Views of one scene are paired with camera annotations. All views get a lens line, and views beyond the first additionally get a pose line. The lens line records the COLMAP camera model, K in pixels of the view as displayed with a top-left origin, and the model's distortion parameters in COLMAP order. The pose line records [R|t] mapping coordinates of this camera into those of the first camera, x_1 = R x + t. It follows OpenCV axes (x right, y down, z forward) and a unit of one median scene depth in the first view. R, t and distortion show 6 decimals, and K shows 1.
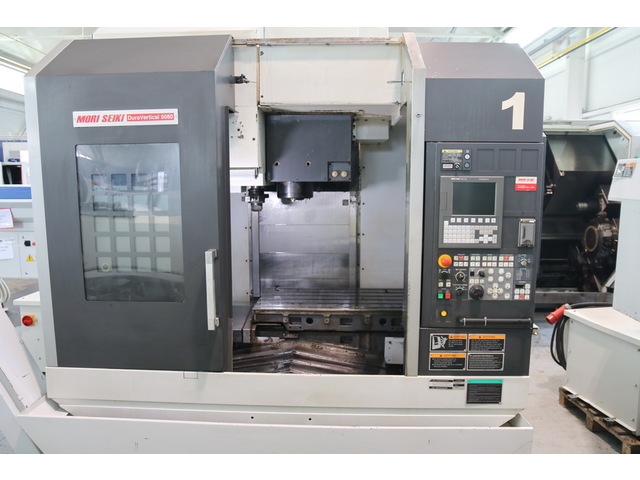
lens RADIAL K [[500.0, 0, 319.8], [0, 500.0, 249.8], [0, 0, 1]] dist [-0.121018, 0.108825]
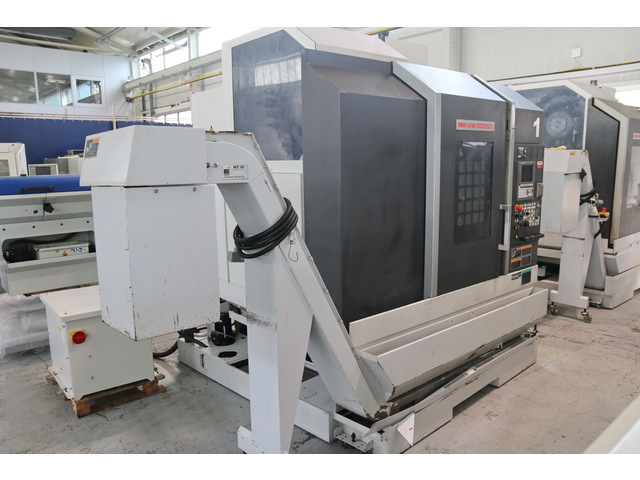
lens RADIAL K [[500.0, 0, 319.8], [0, 500.0, 249.8], [0, 0, 1]] dist [-0.121018, 0.108825]
pose [[0.734229, -0.134210, 0.665504, -1.516214], [0.112157, 0.990775, 0.076068, -0.044223], [-0.669573, 0.018789, 0.742508, 0.139157]]
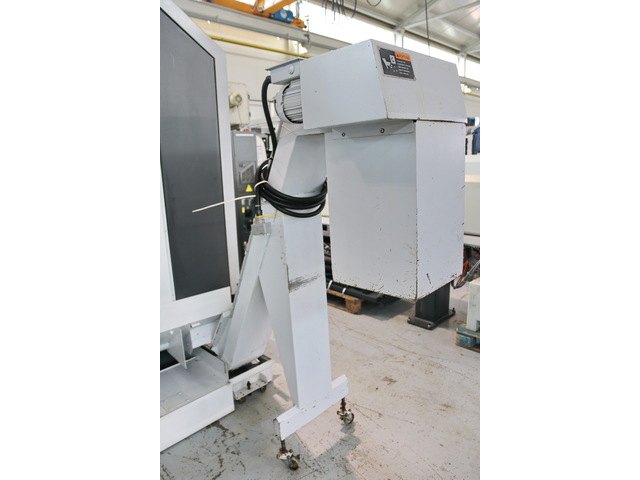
lens RADIAL K [[382.4, 0, 320.6], [0, 382.4, 247.4], [0, 0, 1]] dist [-0.101986, 0.036207]
pose [[-0.711684, -0.148628, 0.686597, -1.490595], [0.119062, 0.937704, 0.326397, -0.161045], [-0.692337, 0.314039, -0.649653, 1.580602]]
